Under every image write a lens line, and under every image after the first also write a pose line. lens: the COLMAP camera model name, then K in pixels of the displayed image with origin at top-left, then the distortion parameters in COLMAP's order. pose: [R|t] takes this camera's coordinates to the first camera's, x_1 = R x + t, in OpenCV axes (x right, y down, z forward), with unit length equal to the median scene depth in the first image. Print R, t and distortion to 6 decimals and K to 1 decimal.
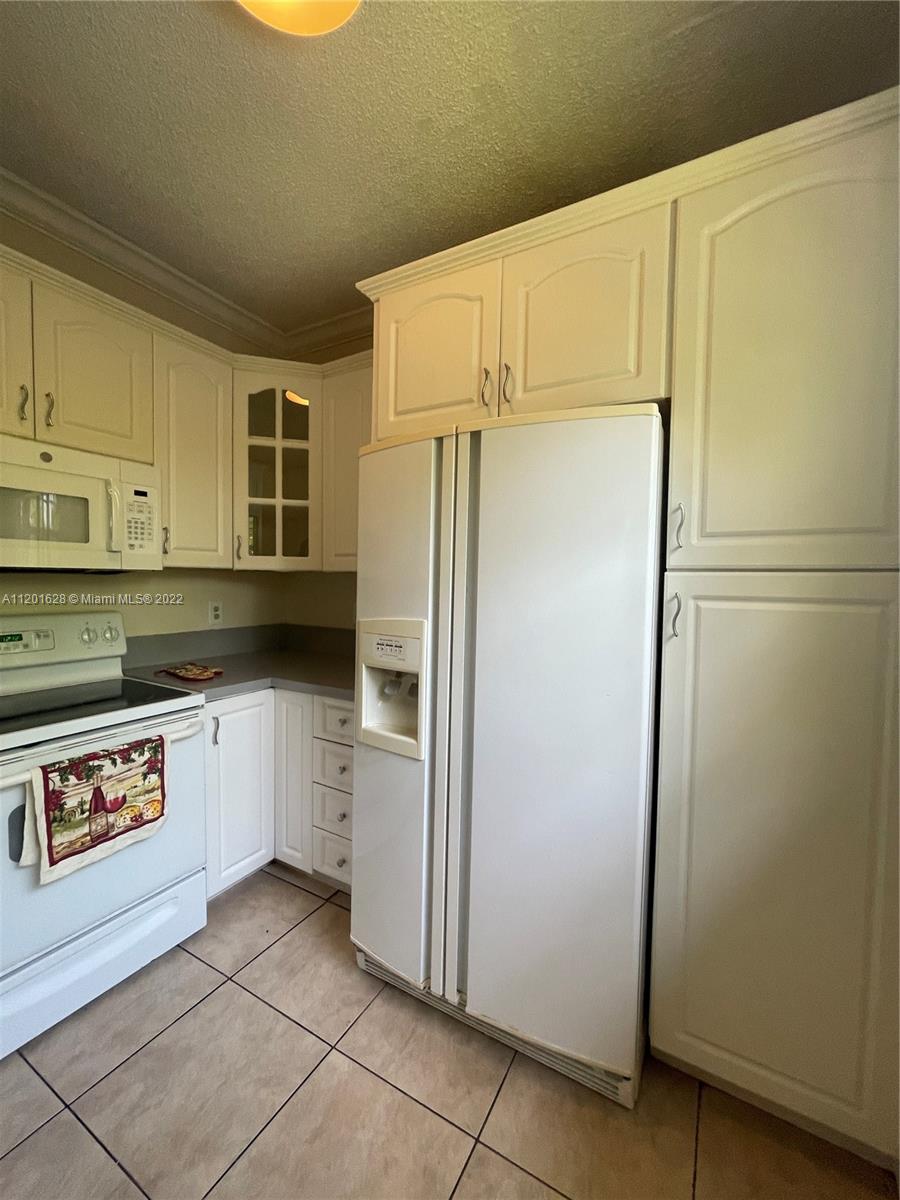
lens RADIAL K [[486.1, 0, 445.3], [0, 486.1, 601.5], [0, 0, 1]] dist [-0.006559, 0.001593]
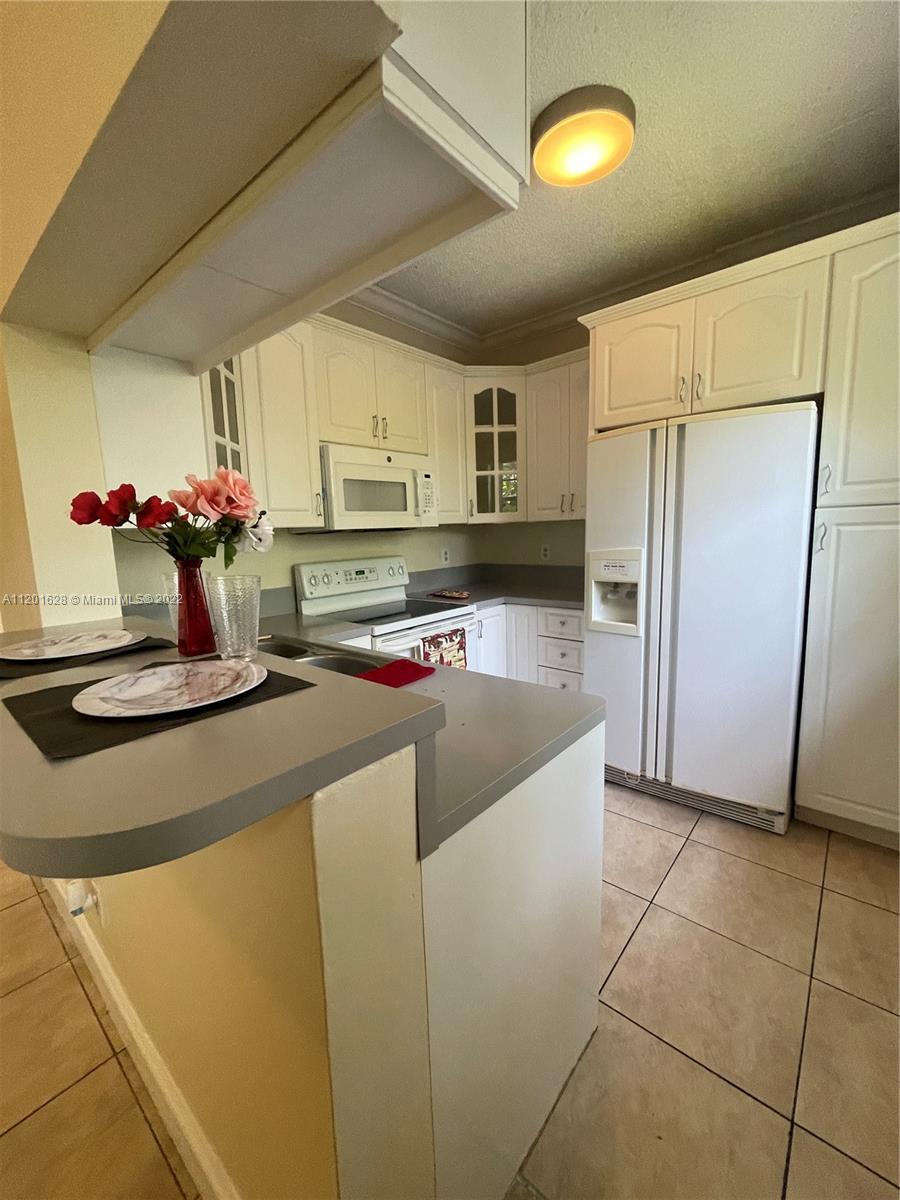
lens RADIAL K [[486.1, 0, 445.8], [0, 486.1, 601.6], [0, 0, 1]] dist [-0.006559, 0.001593]
pose [[0.979862, -0.020937, -0.198576, -0.325215], [0.041428, 0.994164, 0.099604, 0.023909], [0.195332, -0.105825, 0.975011, -0.619650]]
